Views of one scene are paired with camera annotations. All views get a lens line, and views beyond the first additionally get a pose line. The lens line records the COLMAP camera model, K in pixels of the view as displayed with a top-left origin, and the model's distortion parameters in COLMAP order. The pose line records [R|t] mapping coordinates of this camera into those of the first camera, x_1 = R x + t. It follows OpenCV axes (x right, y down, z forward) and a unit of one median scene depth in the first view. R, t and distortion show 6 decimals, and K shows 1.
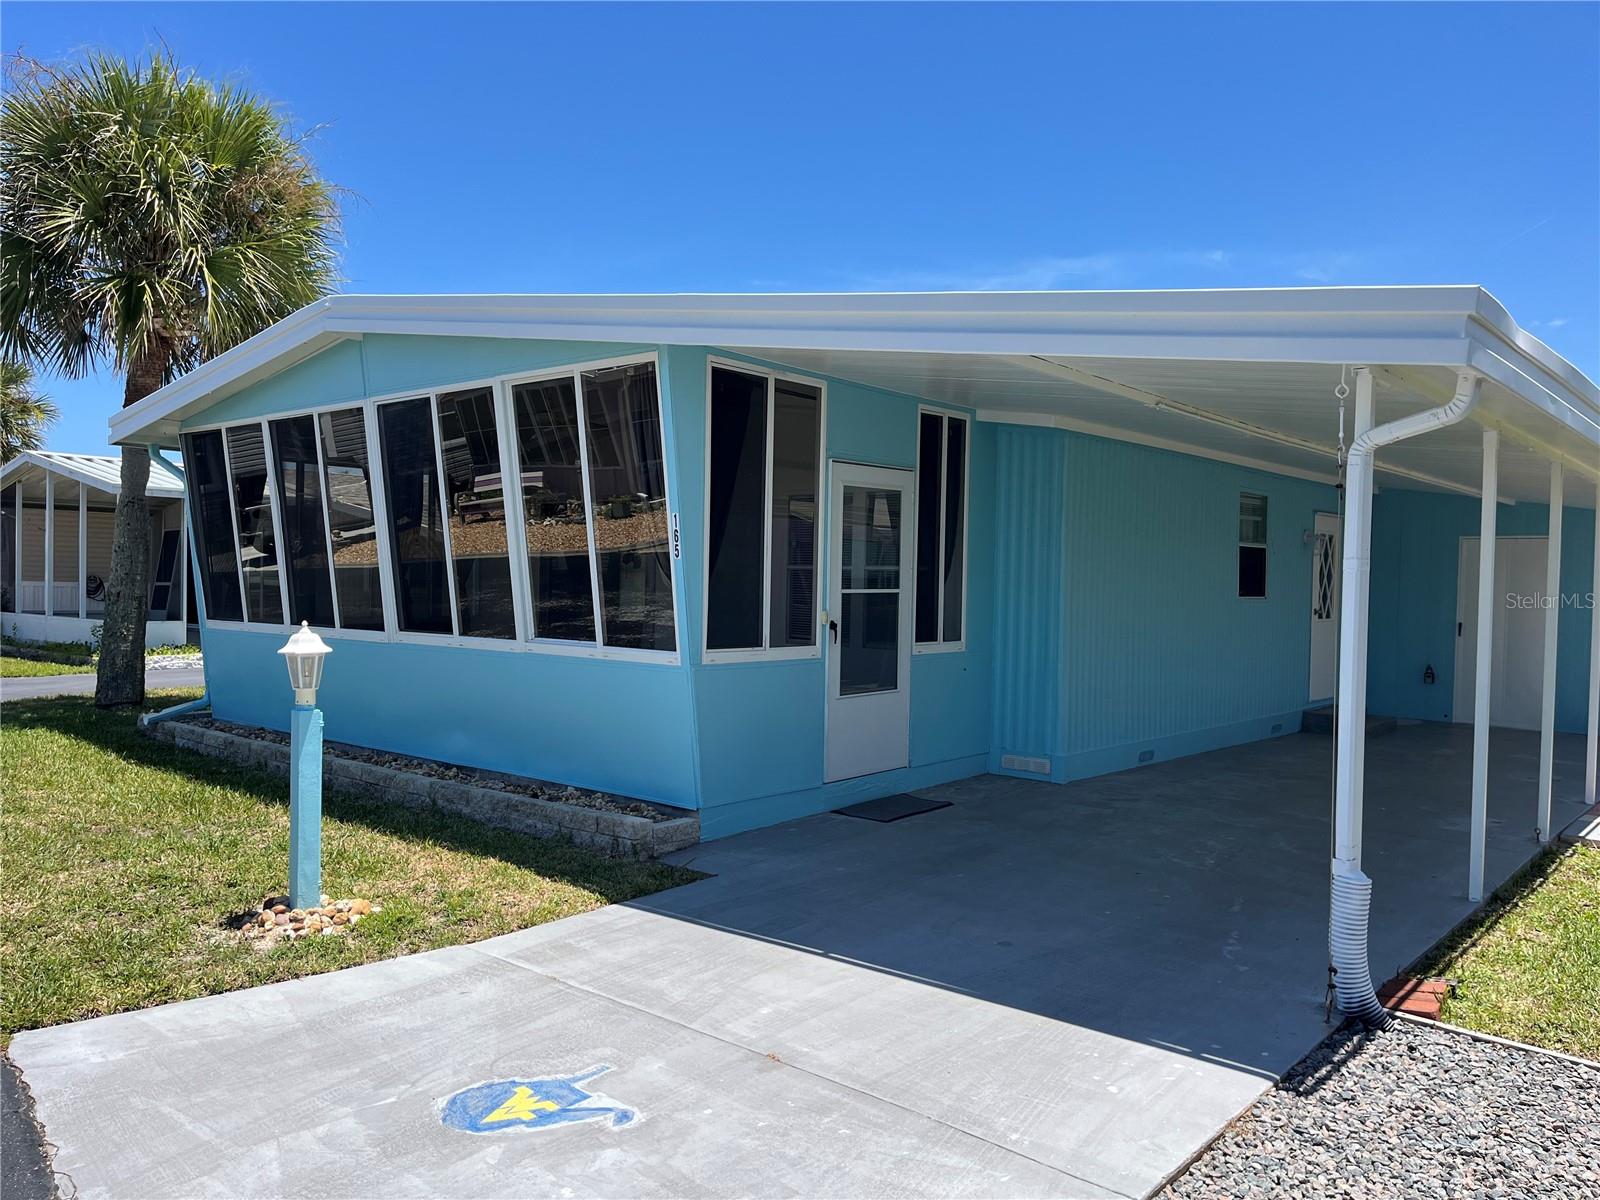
lens RADIAL K [[1205.3, 0, 793.4], [0, 1205.3, 608.7], [0, 0, 1]] dist [0.069737, -0.102067]
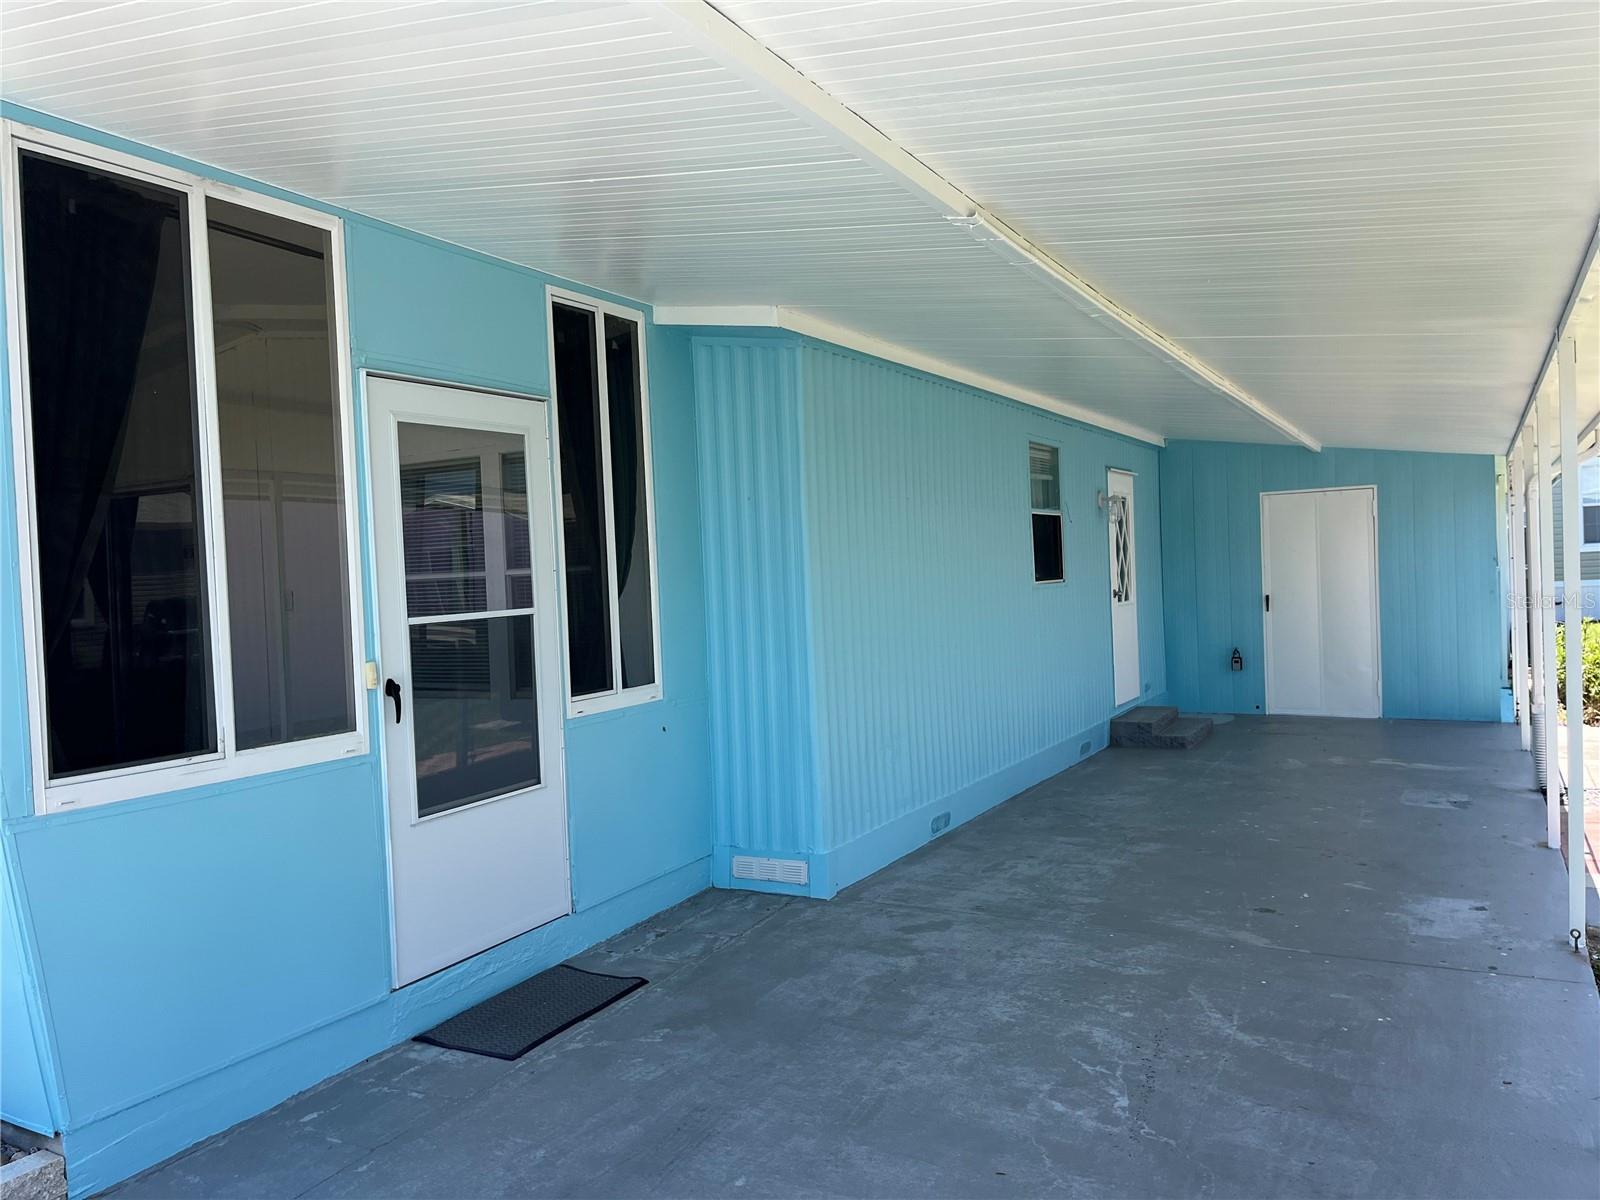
lens RADIAL K [[1205.3, 0, 793.4], [0, 1205.3, 608.7], [0, 0, 1]] dist [0.069737, -0.102067]
pose [[0.975676, -0.065360, 0.209248, 0.092253], [0.064801, 0.997853, 0.009535, -0.014227], [-0.209422, 0.004256, 0.977816, 0.432622]]
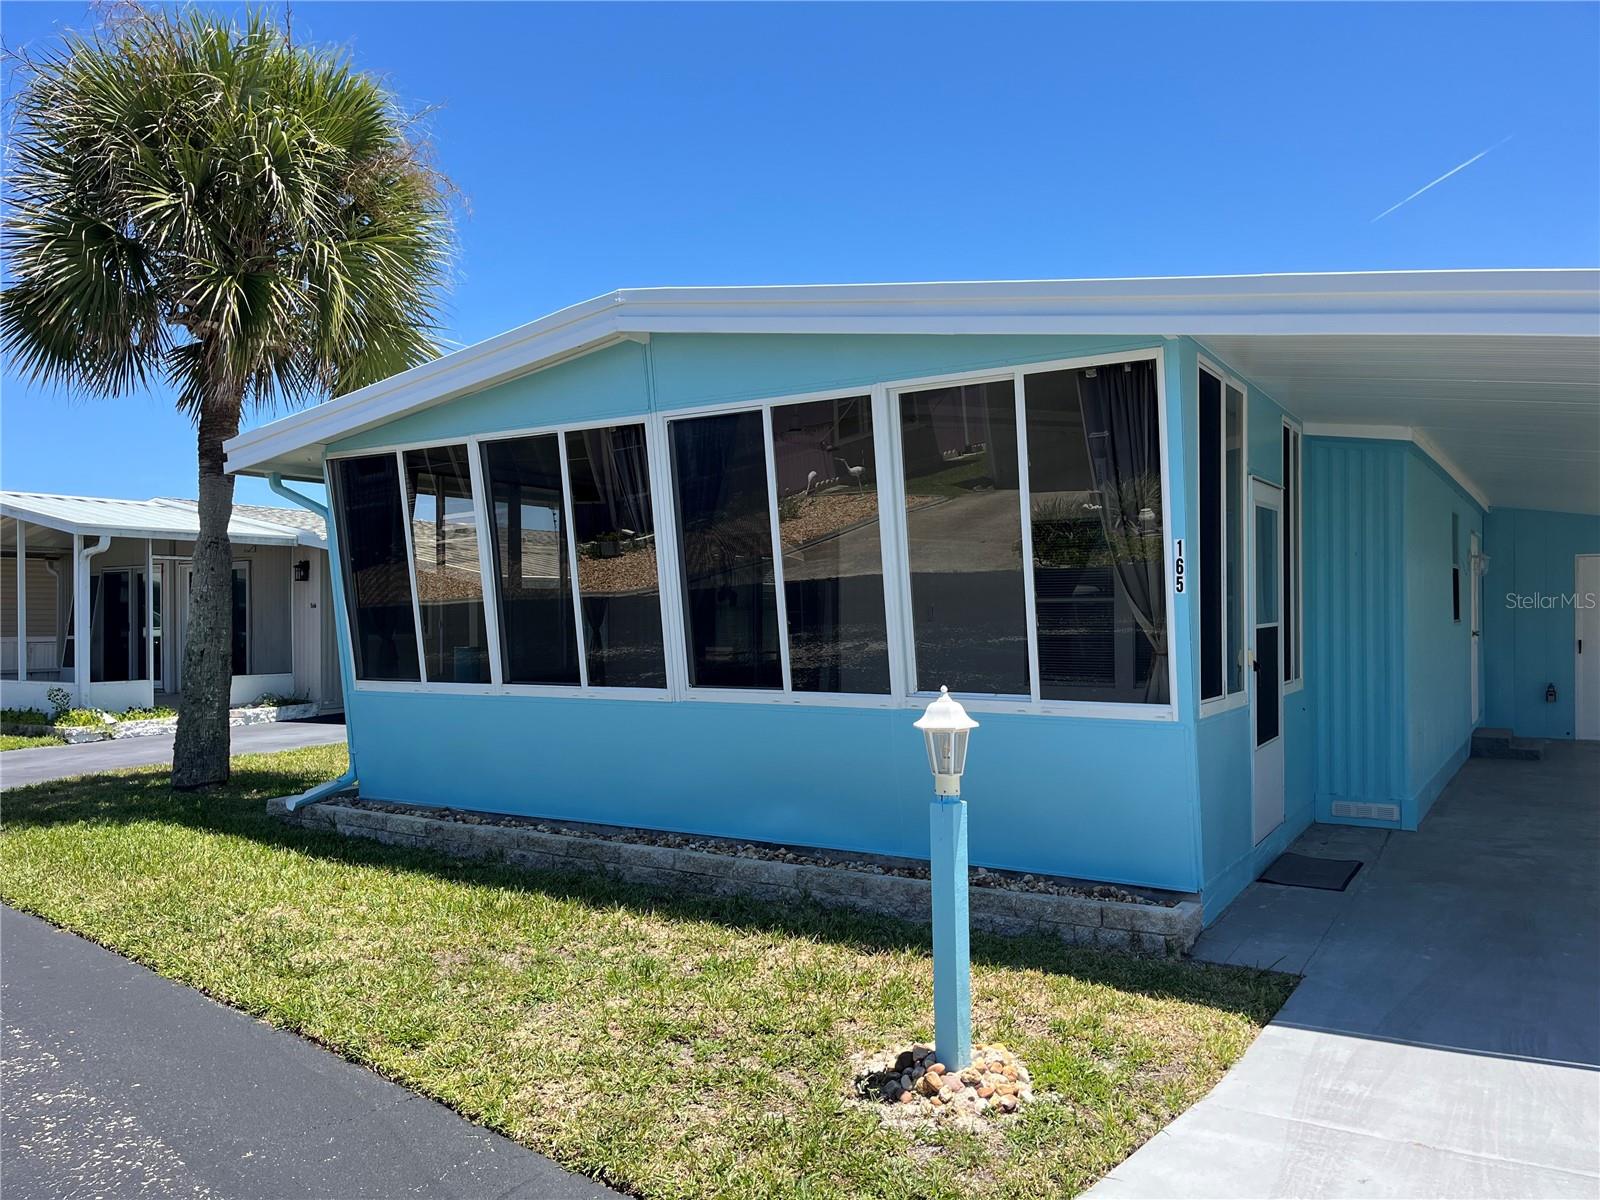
lens RADIAL K [[1205.3, 0, 793.4], [0, 1205.3, 608.7], [0, 0, 1]] dist [0.069737, -0.102067]
pose [[0.989046, -0.025342, 0.145415, -0.410299], [0.029102, 0.999293, -0.023785, -0.015714], [-0.144710, 0.027756, 0.989085, 0.172434]]
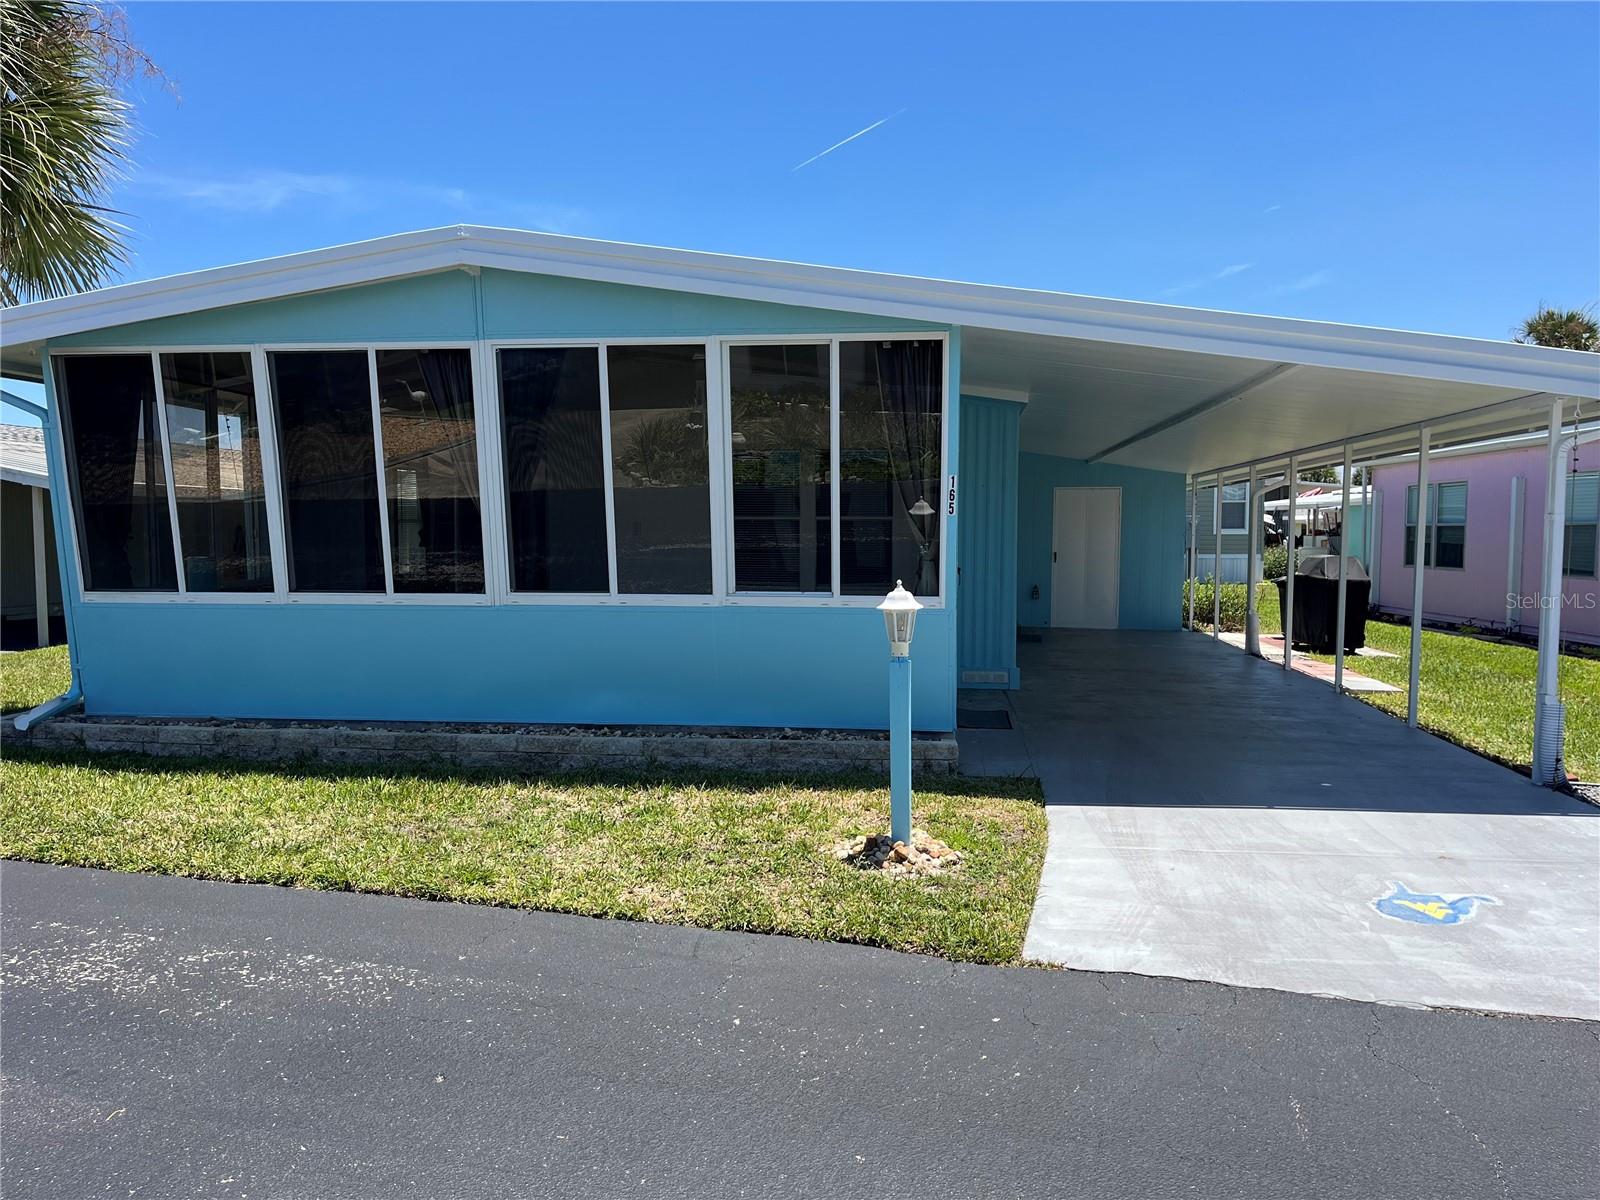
lens RADIAL K [[1205.3, 0, 793.4], [0, 1205.3, 608.7], [0, 0, 1]] dist [0.069737, -0.102067]
pose [[0.830248, -0.054004, 0.554771, -0.728917], [0.025617, 0.997941, 0.058808, -0.020151], [-0.556805, -0.034614, 0.829922, 0.108092]]
